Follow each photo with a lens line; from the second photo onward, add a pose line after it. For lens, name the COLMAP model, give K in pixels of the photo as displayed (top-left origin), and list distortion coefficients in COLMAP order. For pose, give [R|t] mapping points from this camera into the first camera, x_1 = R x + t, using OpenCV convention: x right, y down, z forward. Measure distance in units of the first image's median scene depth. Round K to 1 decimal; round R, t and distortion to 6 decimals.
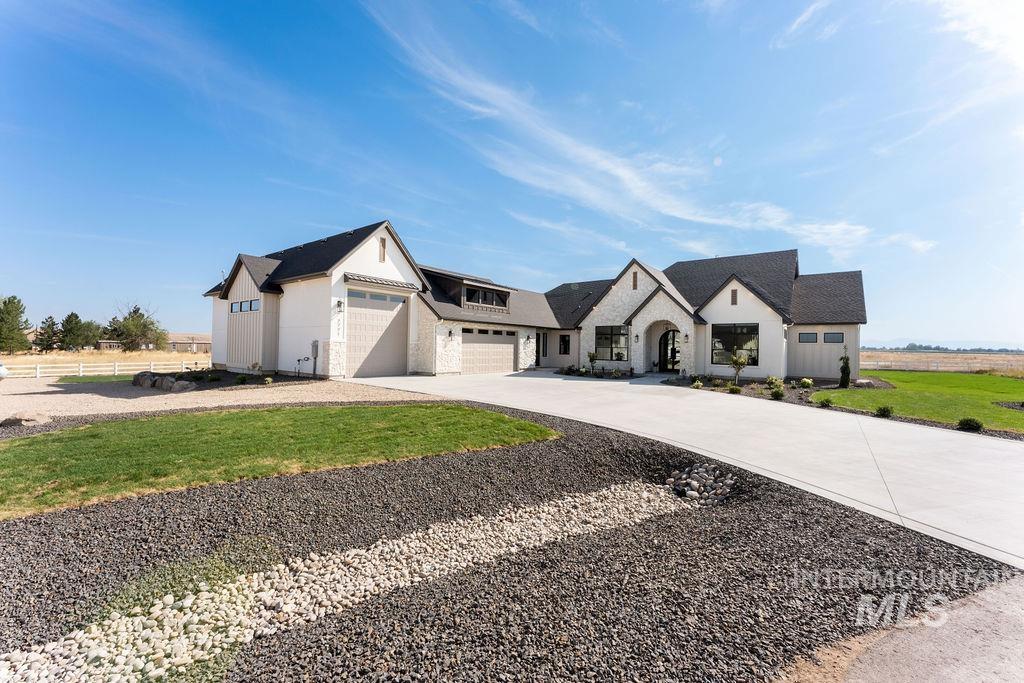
lens RADIAL K [[410.9, 0, 507.5], [0, 410.9, 338.3], [0, 0, 1]] dist [-0.003362, -0.000019]
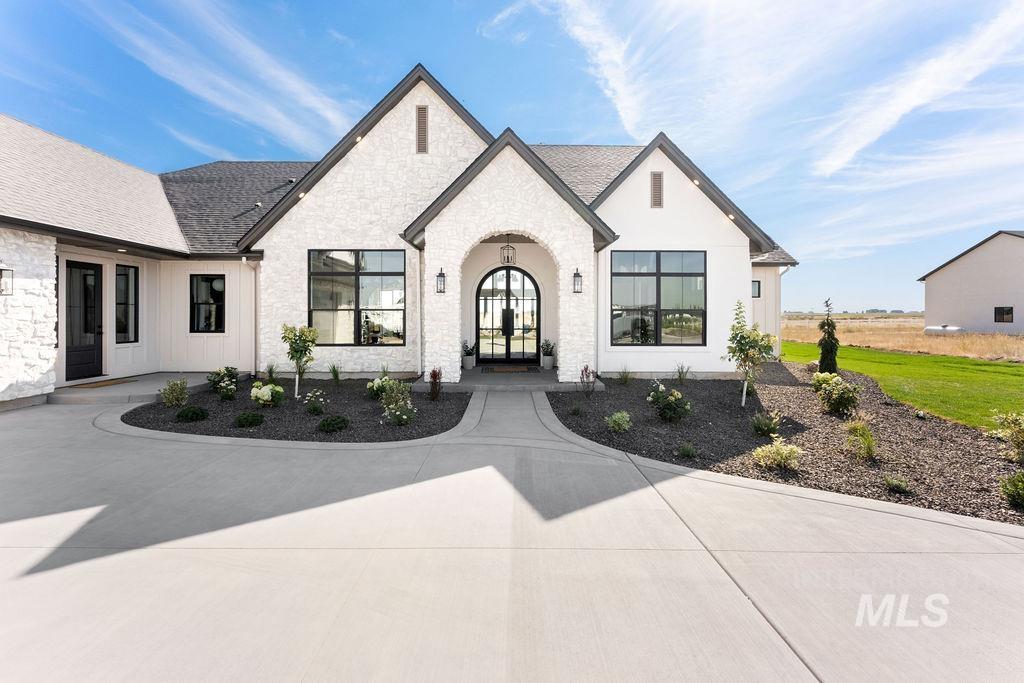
lens RADIAL K [[427.8, 0, 519.2], [0, 427.8, 317.9], [0, 0, 1]] dist [0.002352, 0.000170]
pose [[0.777883, -0.020359, 0.628079, 0.081090], [-0.000206, 0.999467, 0.032652, 0.010974], [-0.628409, -0.025528, 0.777464, 0.393189]]
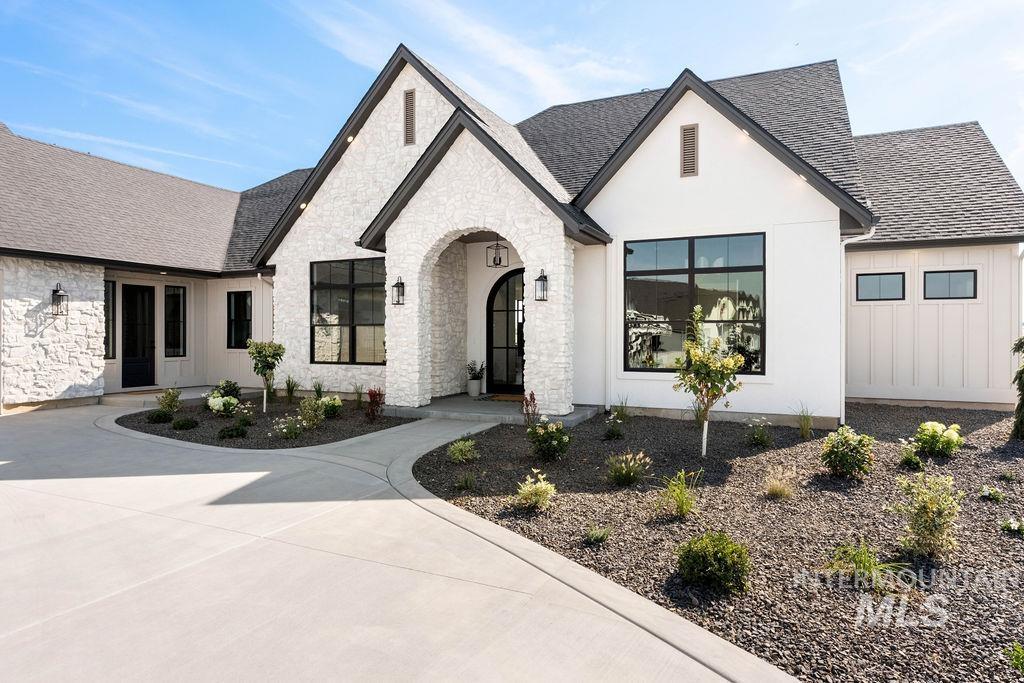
lens RADIAL K [[616.4, 0, 512.0], [0, 616.4, 341.5], [0, 0, 1]] dist [0.003081, 0.000097]
pose [[0.973928, -0.021382, 0.225848, 0.169313], [0.013698, 0.999275, 0.035536, 0.012637], [-0.226444, -0.031516, 0.973514, 0.309046]]
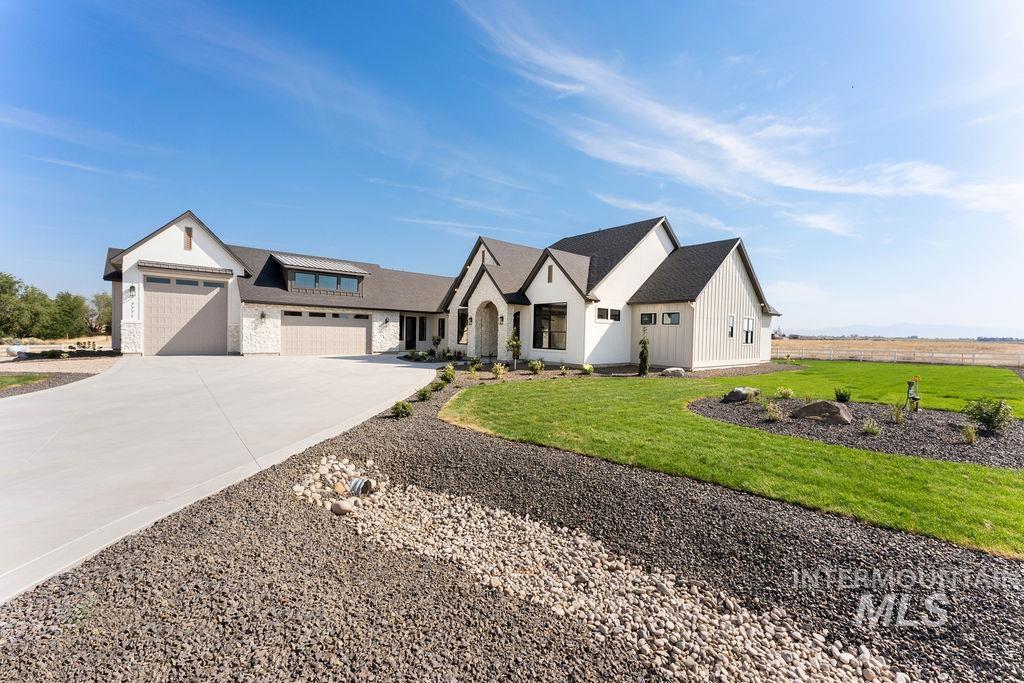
lens RADIAL K [[411.4, 0, 510.0], [0, 411.4, 353.5], [0, 0, 1]] dist [-0.001270, -0.000091]
pose [[0.977101, 0.012775, -0.212391, 0.352166], [0.000601, 0.998026, 0.062795, 0.009375], [0.212774, -0.061485, 0.975165, 0.050224]]
